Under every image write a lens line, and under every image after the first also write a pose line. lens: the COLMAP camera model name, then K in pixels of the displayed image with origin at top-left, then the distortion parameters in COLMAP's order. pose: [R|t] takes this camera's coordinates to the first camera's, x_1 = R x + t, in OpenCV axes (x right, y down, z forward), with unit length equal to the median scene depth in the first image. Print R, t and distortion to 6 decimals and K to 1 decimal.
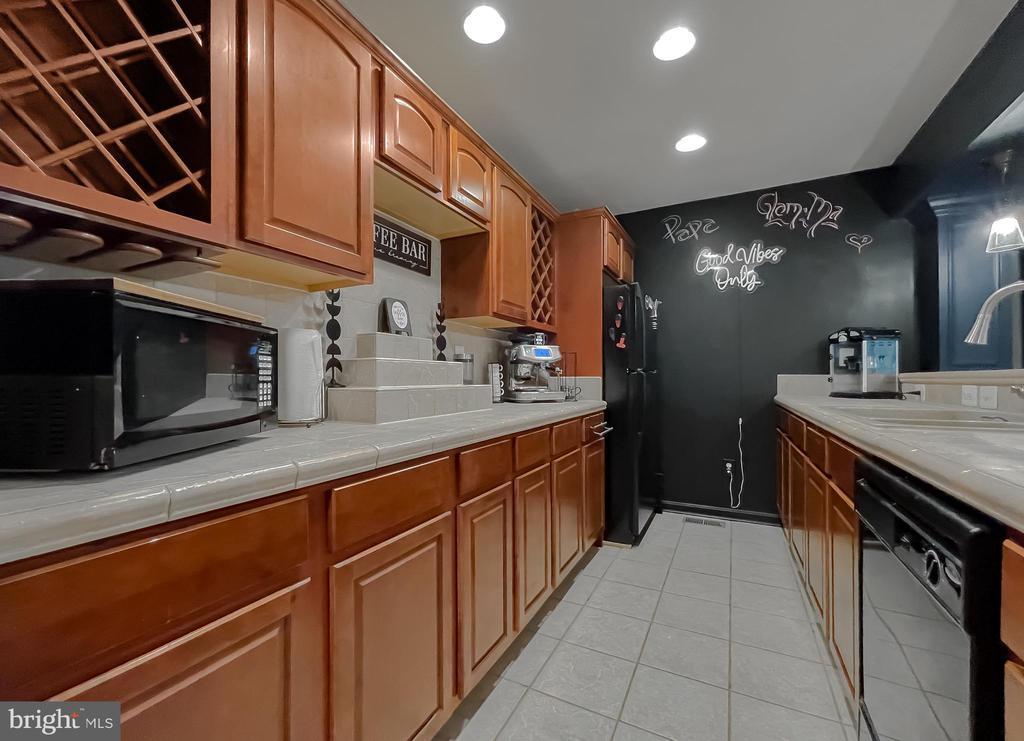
lens RADIAL K [[435.4, 0, 506.8], [0, 435.4, 375.7], [0, 0, 1]] dist [-0.002233, -0.000111]
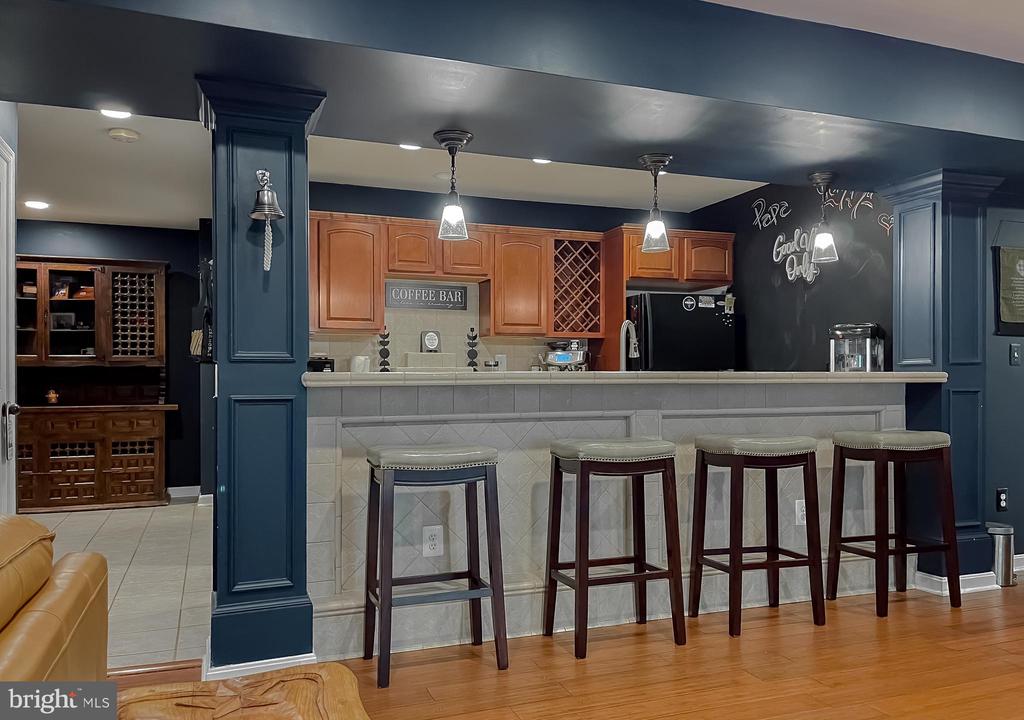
lens RADIAL K [[796.9, 0, 522.3], [0, 796.9, 377.5], [0, 0, 1]] dist [0.046411, -0.026989]
pose [[0.748924, 0.004248, -0.662642, 1.818575], [0.004164, 0.999930, 0.011116, -0.024955], [0.662643, -0.011085, 0.748854, -0.955543]]
